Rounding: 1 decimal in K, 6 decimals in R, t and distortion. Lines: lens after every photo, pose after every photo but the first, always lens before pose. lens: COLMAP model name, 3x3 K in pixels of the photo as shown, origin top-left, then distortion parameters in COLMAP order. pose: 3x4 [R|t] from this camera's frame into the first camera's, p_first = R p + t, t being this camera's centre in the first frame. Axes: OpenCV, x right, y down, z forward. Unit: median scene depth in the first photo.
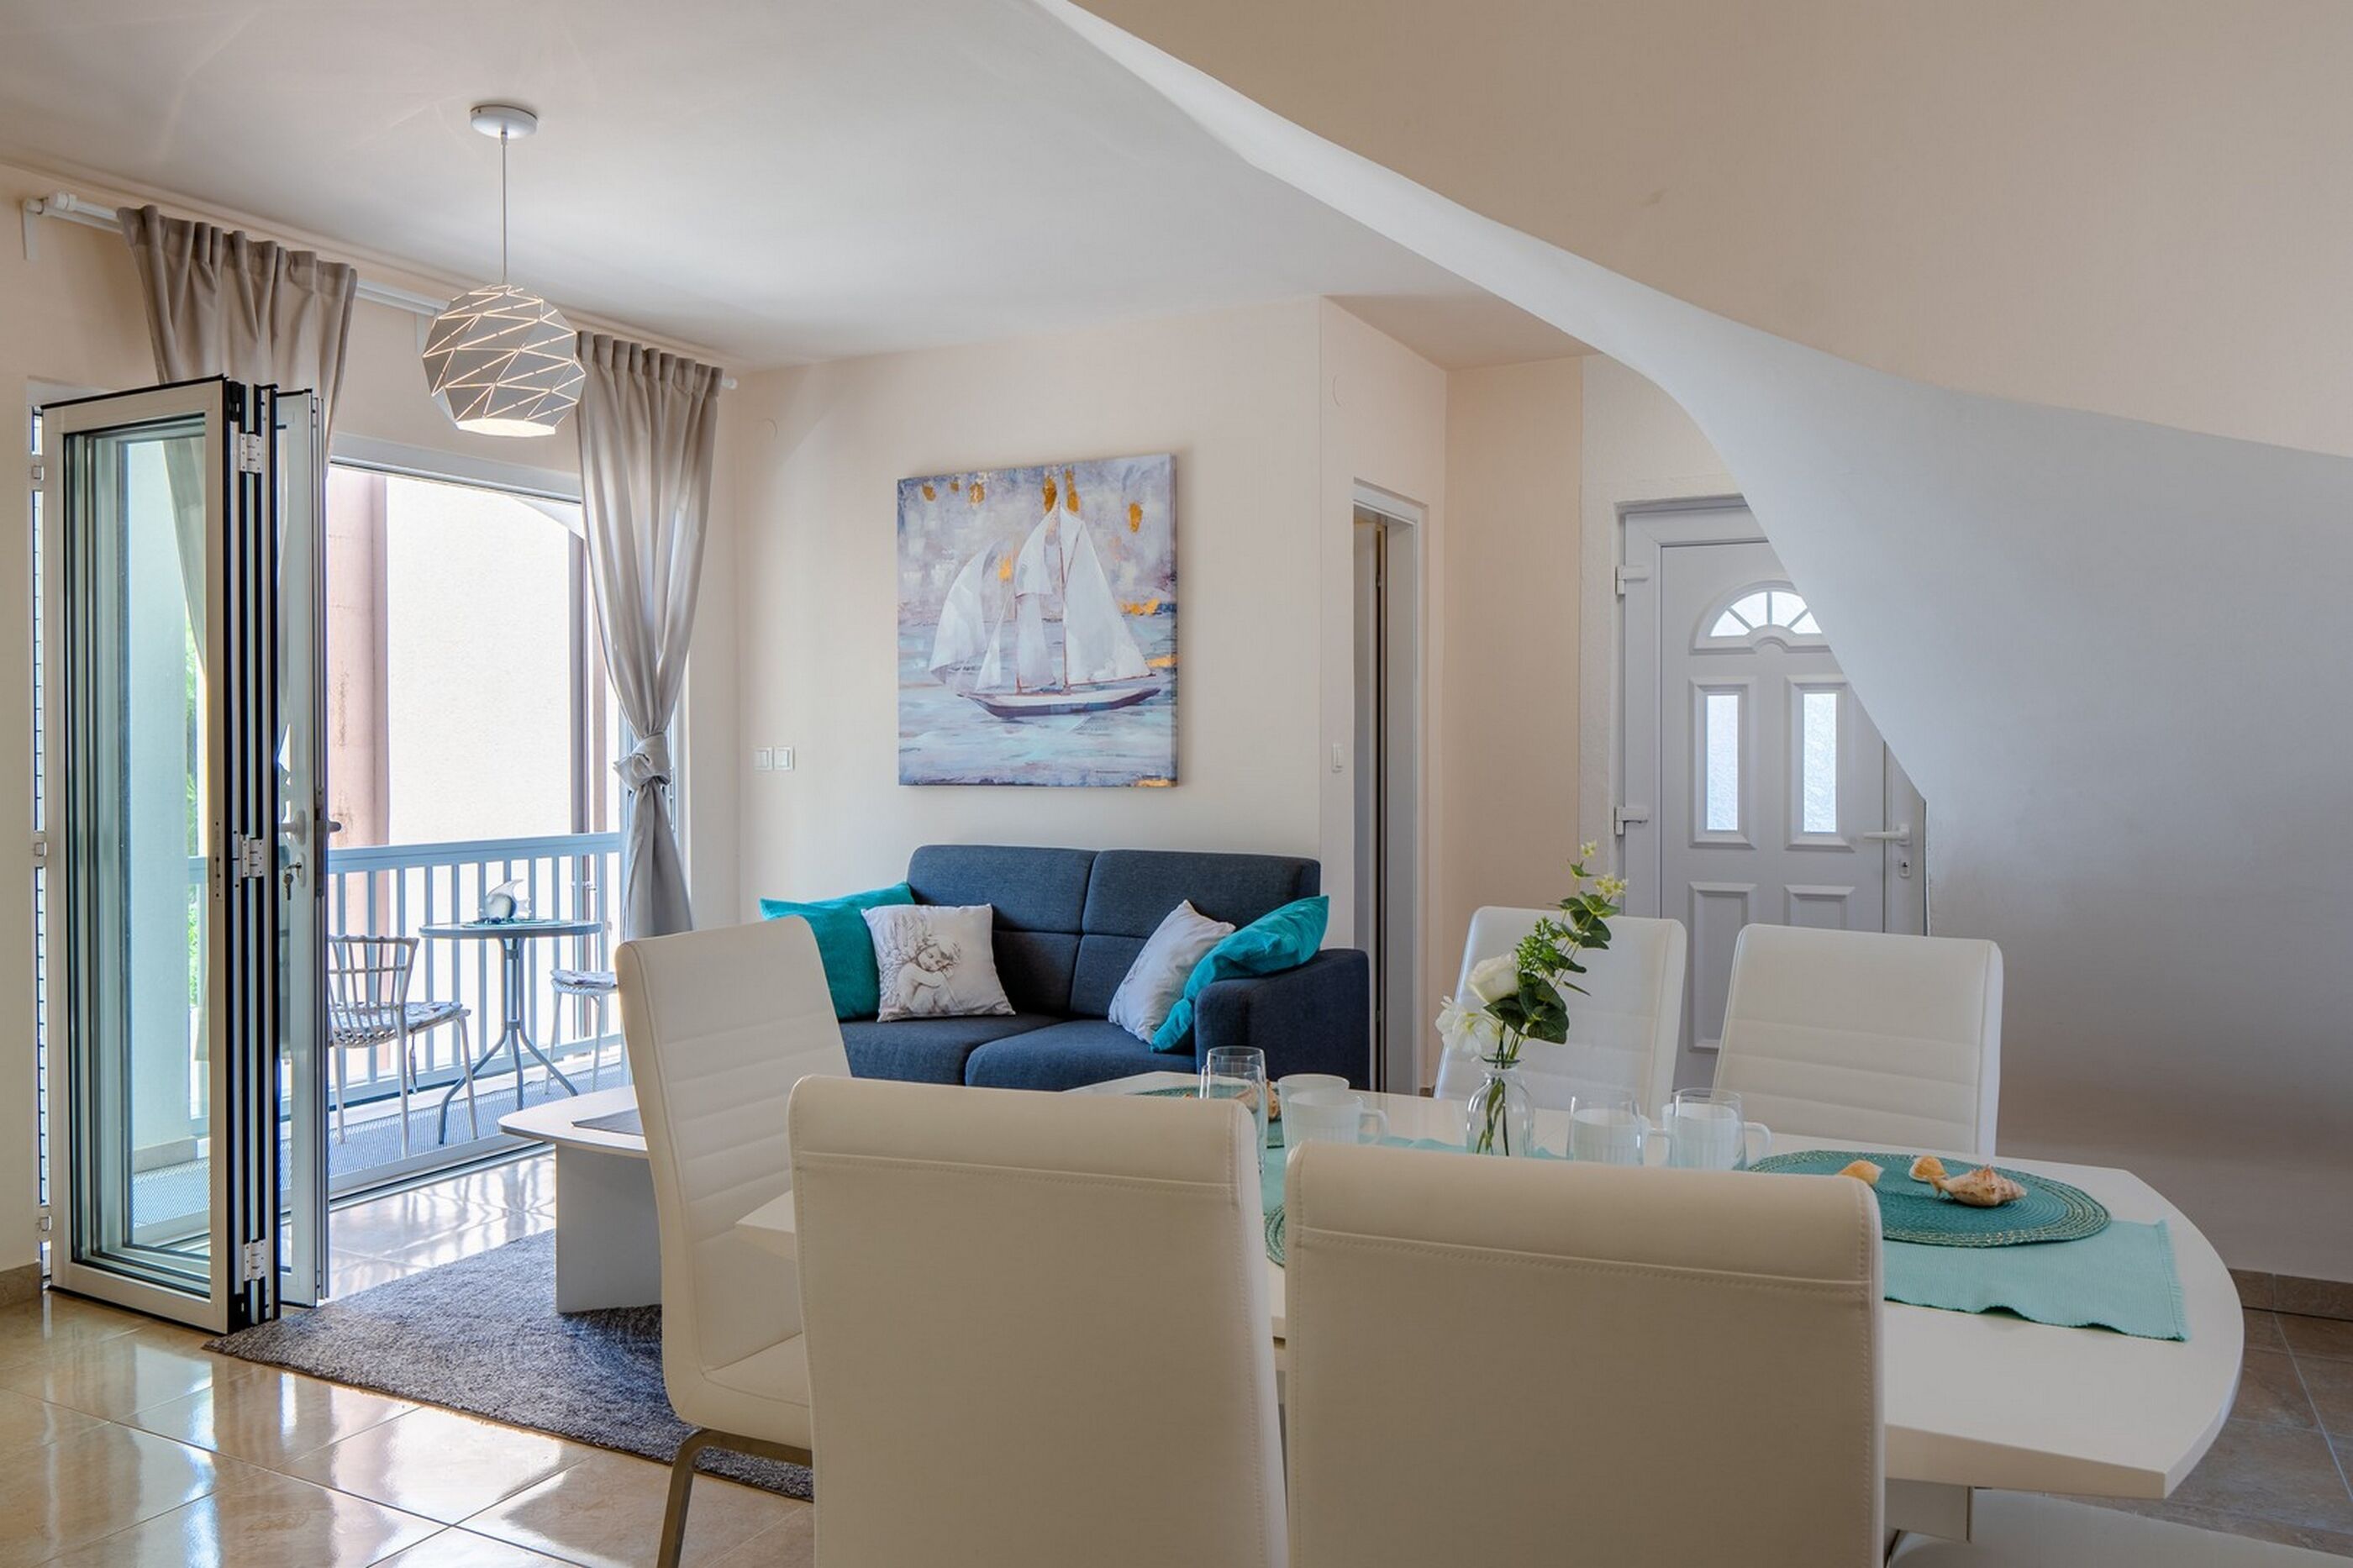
lens RADIAL K [[1662.2, 0, 1183.0], [0, 1662.2, 776.1], [0, 0, 1]] dist [-0.001089, -0.004286]
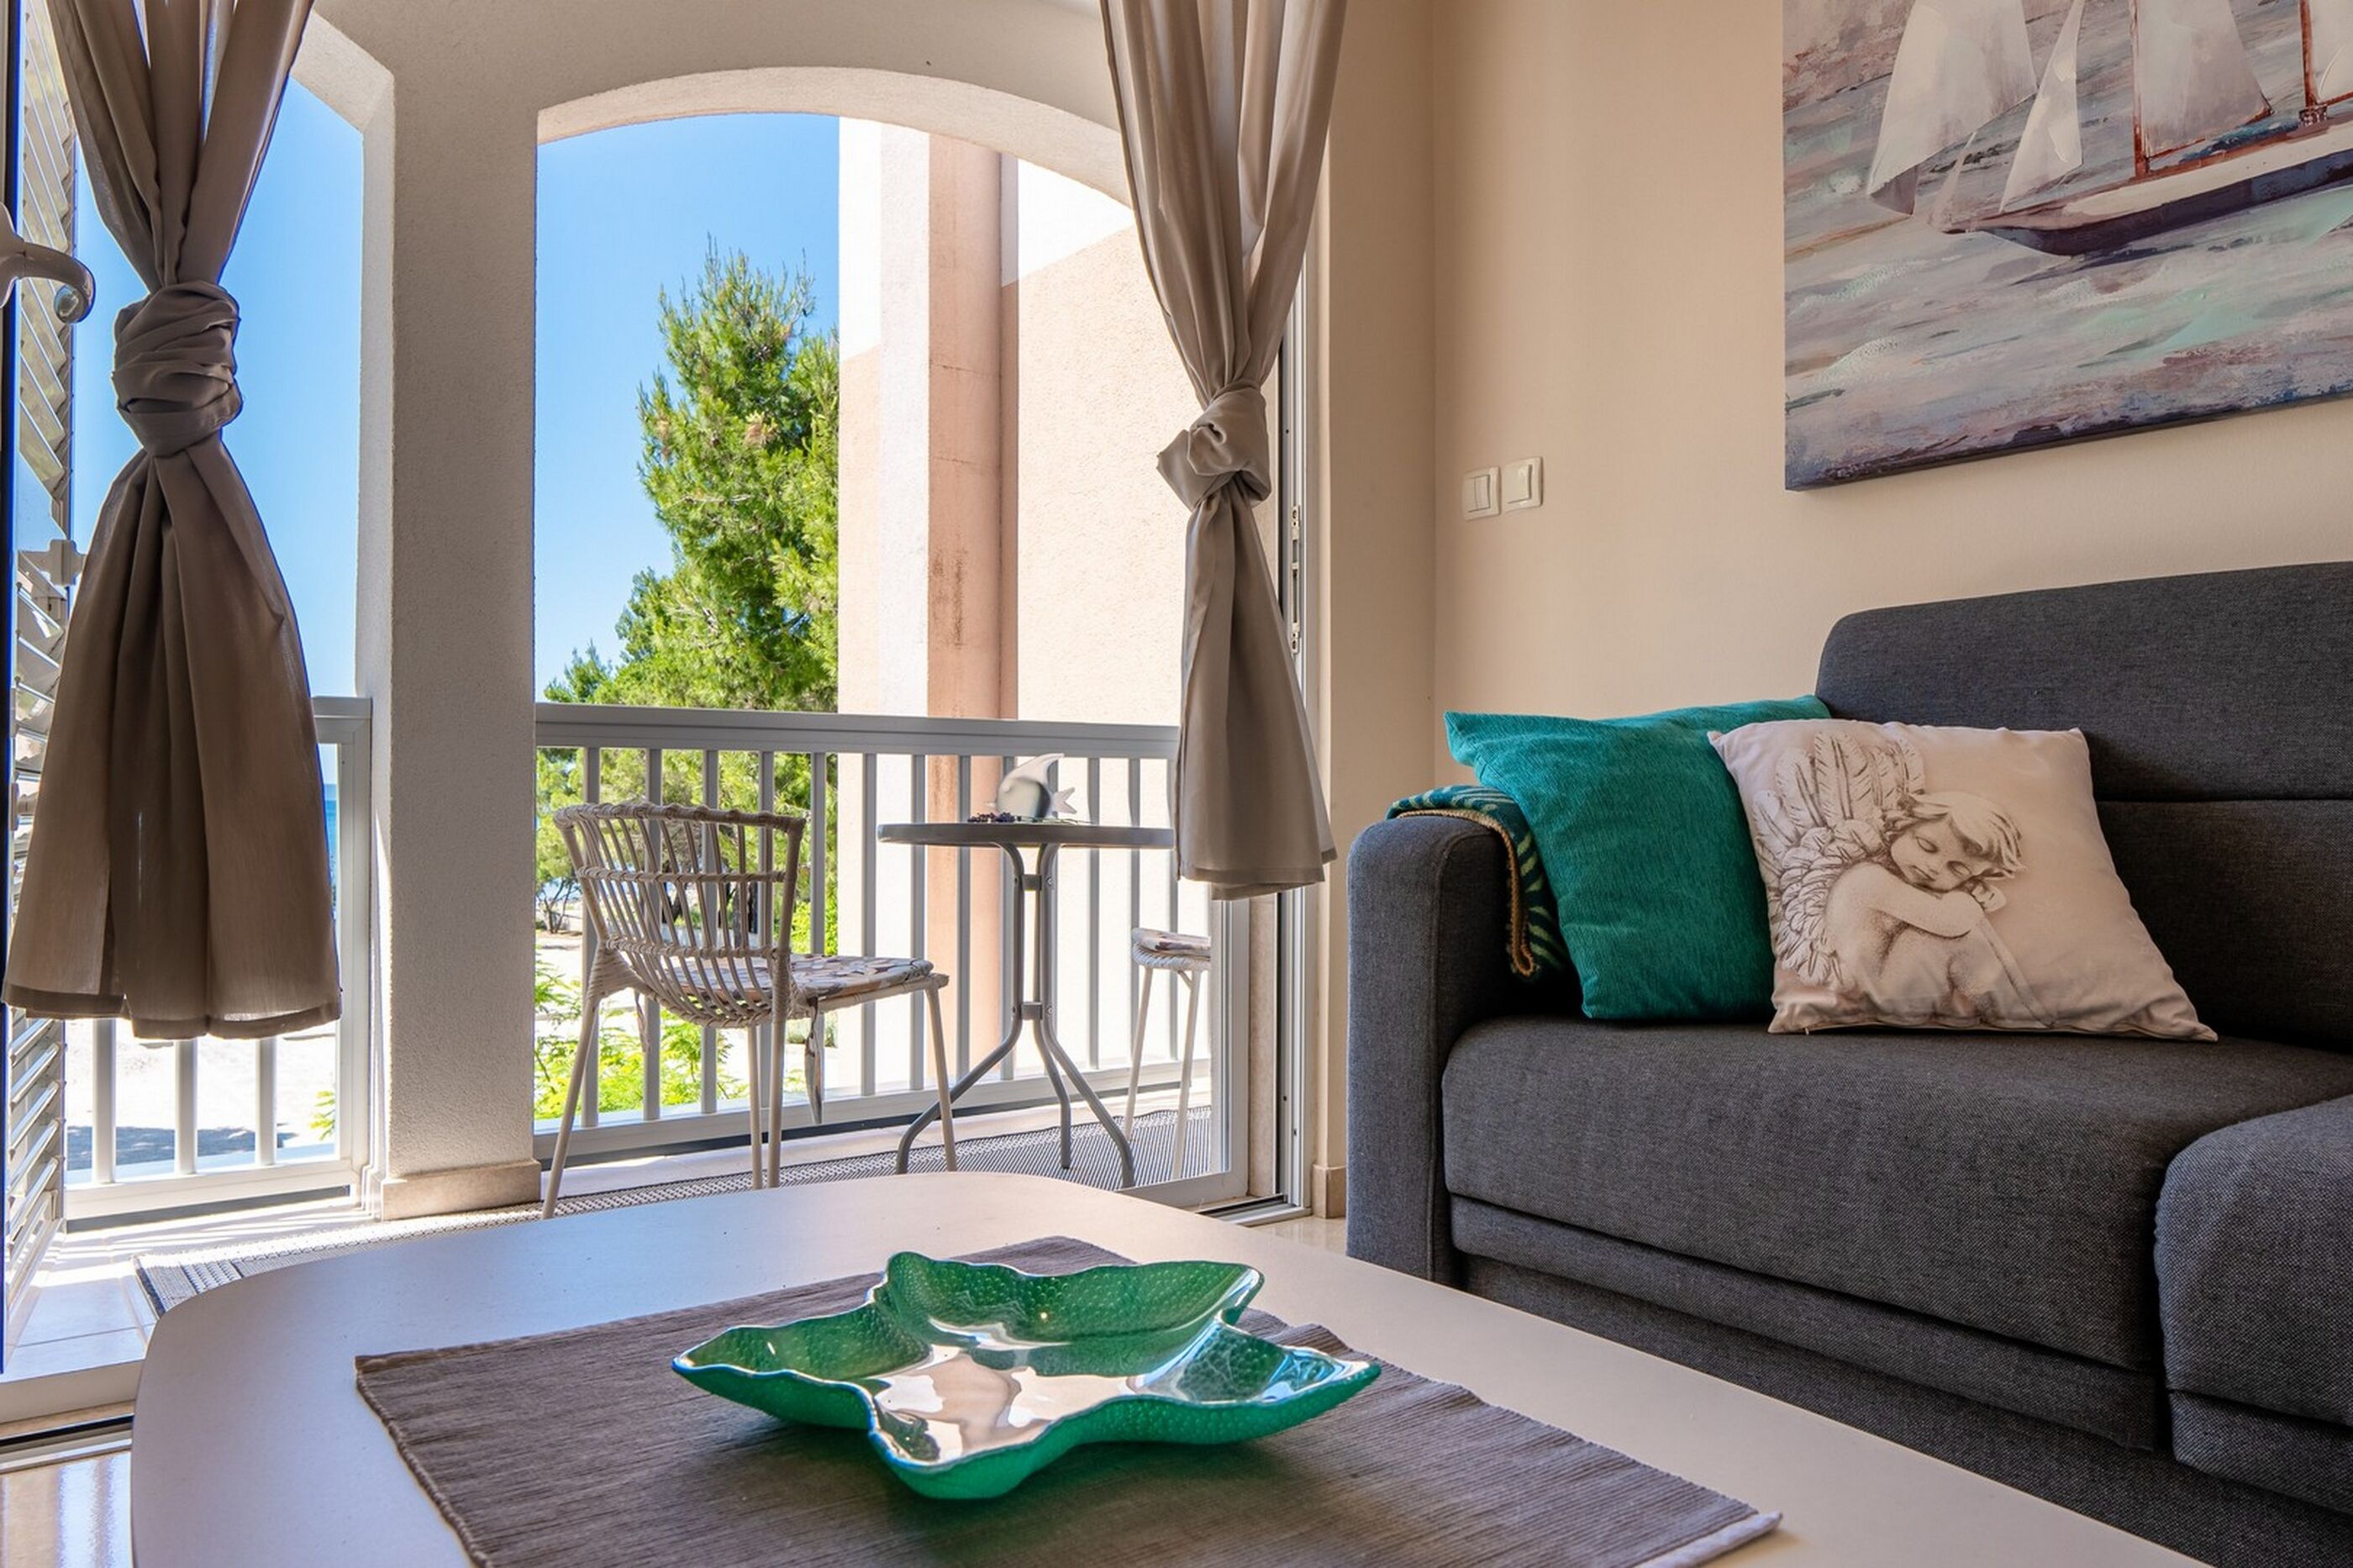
lens RADIAL K [[1658.8, 0, 1176.5], [0, 1658.8, 784.0], [0, 0, 1]] dist [0.000386, -0.005338]
pose [[0.894189, -0.003313, -0.447677, -0.130978], [-0.008266, 0.999680, -0.023908, 0.099464], [0.447613, 0.025079, 0.893876, 0.601949]]
